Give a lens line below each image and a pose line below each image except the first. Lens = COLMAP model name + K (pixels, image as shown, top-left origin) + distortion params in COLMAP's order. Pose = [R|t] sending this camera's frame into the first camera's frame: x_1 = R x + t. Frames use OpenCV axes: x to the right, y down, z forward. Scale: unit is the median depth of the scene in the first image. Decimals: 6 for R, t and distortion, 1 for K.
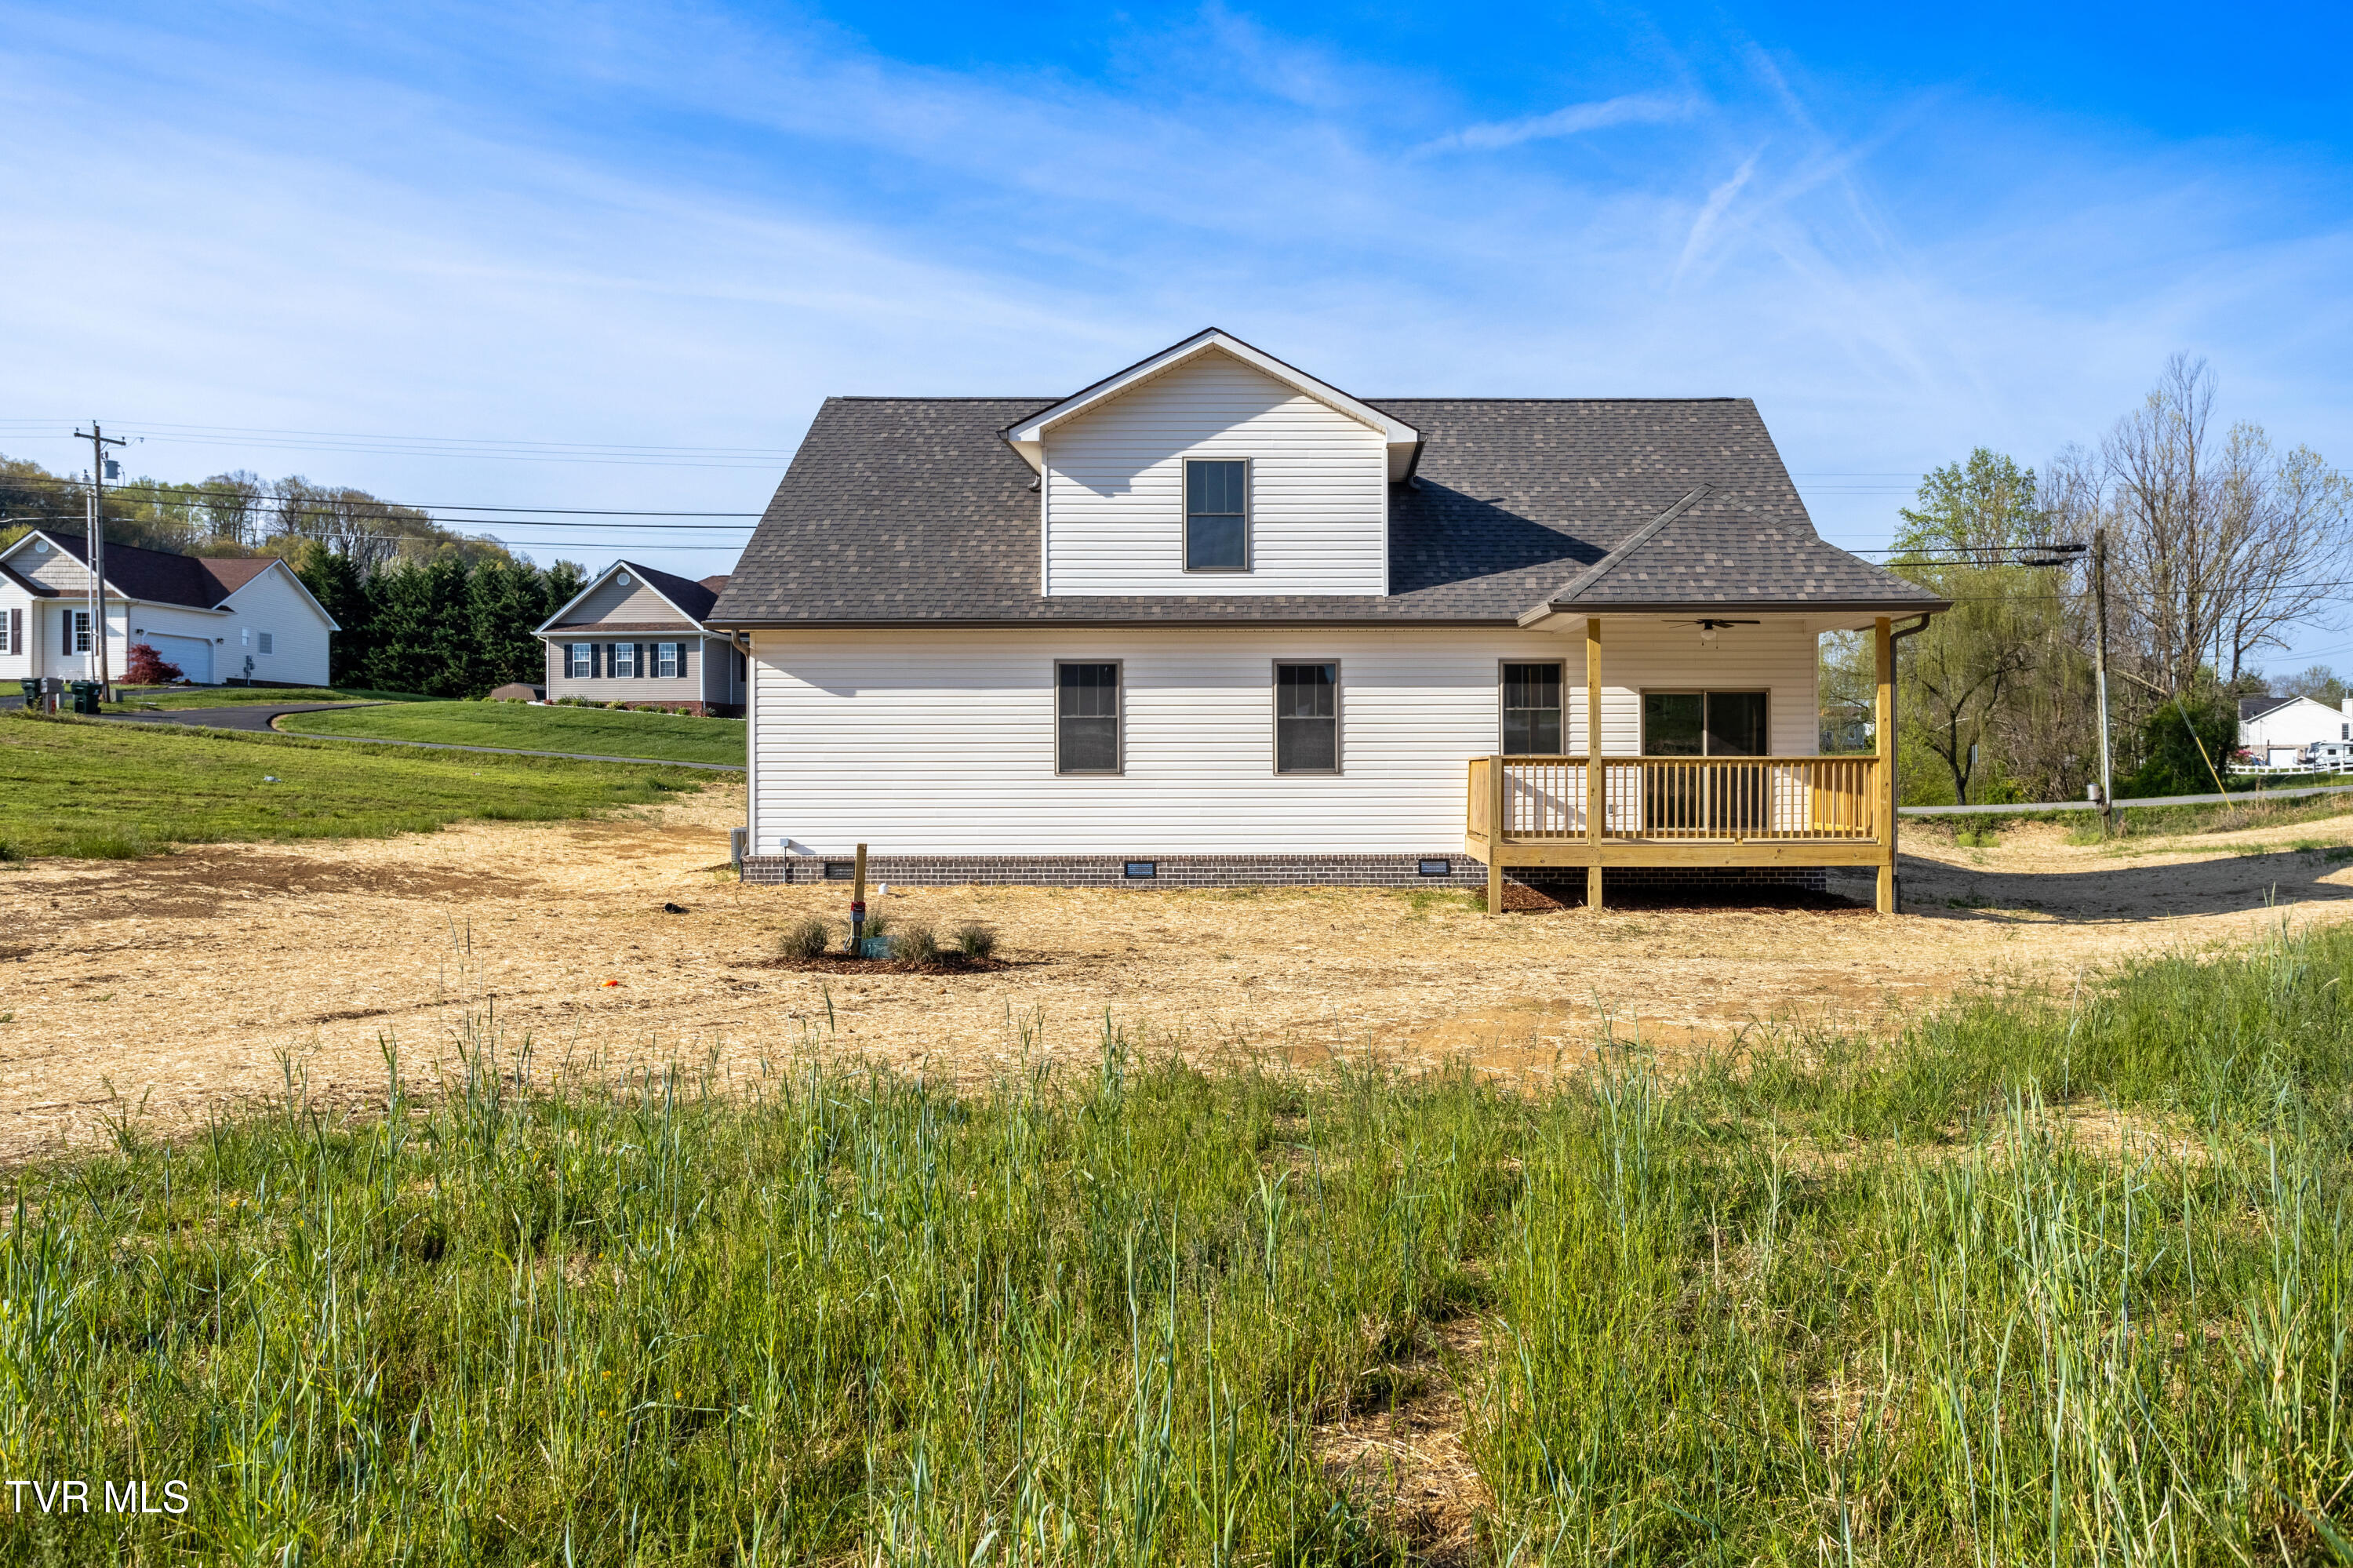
lens RADIAL K [[1761.7, 0, 1176.5], [0, 1761.7, 784.0], [0, 0, 1]] dist [-0.030077, -0.001052]
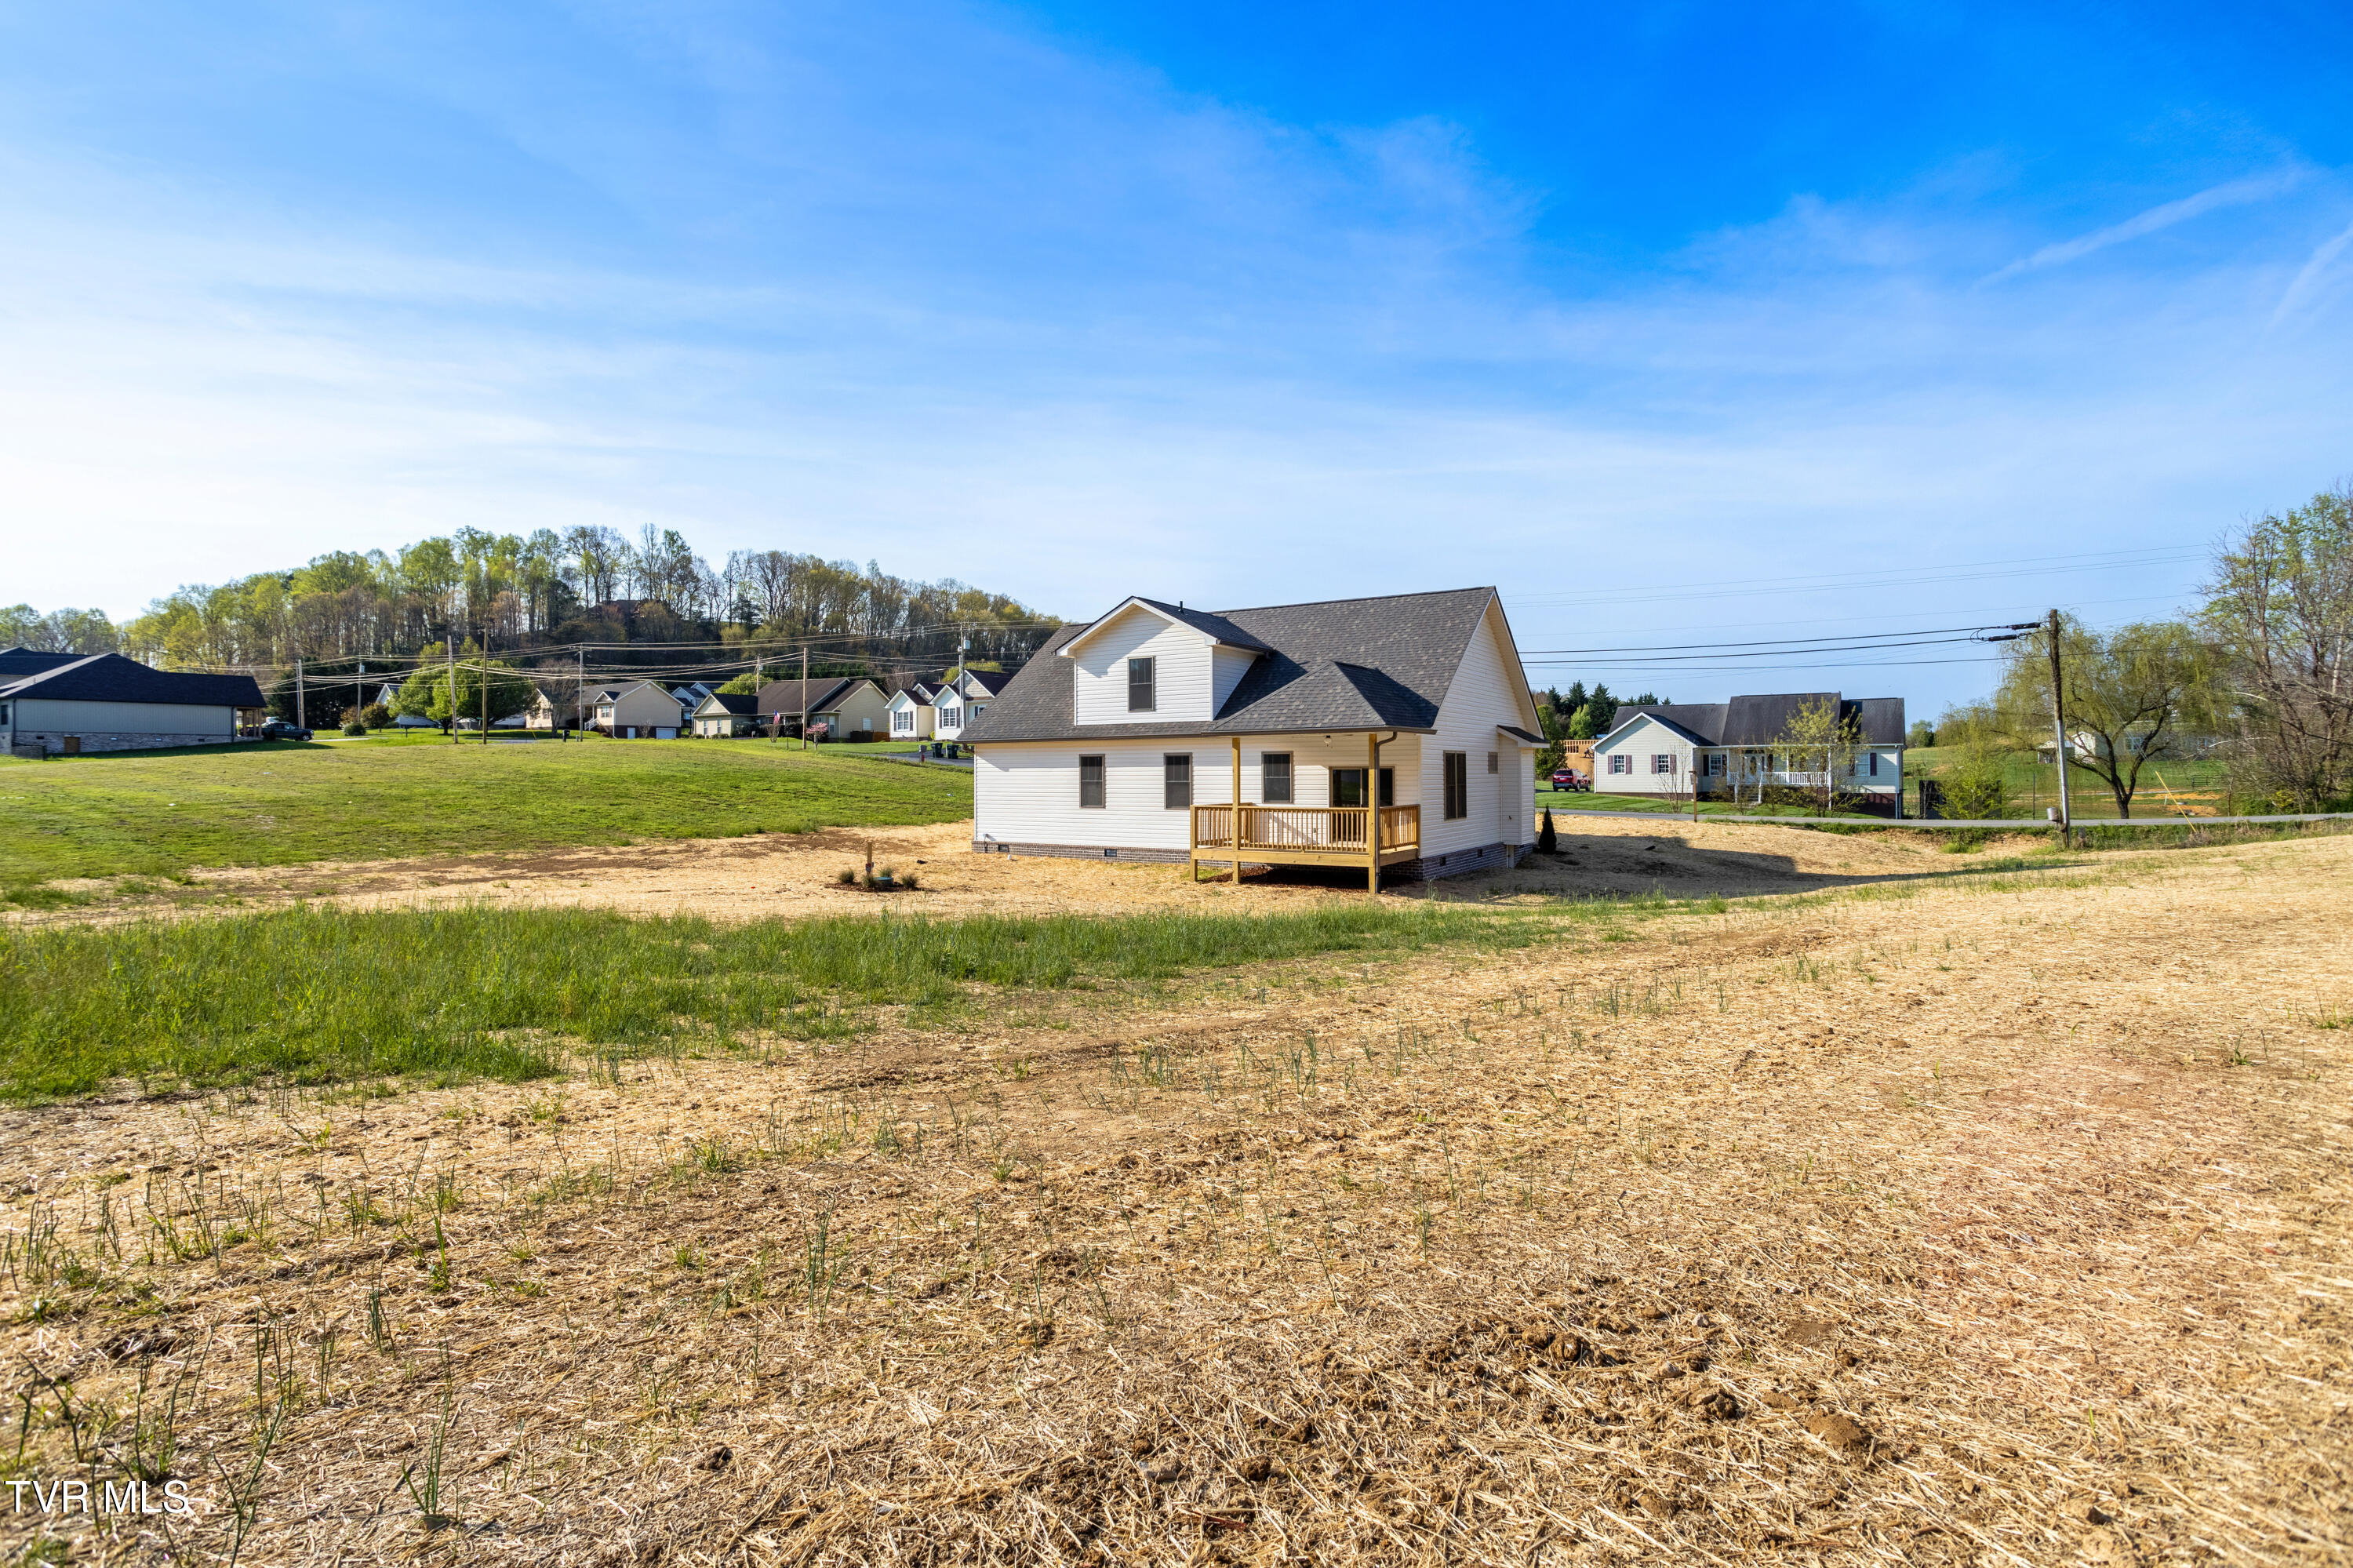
lens RADIAL K [[1199.7, 0, 1175.7], [0, 1199.7, 670.3], [0, 0, 1]] dist [-0.055311, 0.029803]
pose [[0.815636, -0.045862, -0.576744, 0.871228], [0.000001, 0.996854, -0.079266, -0.055571], [0.578565, 0.064652, 0.813070, -0.136132]]
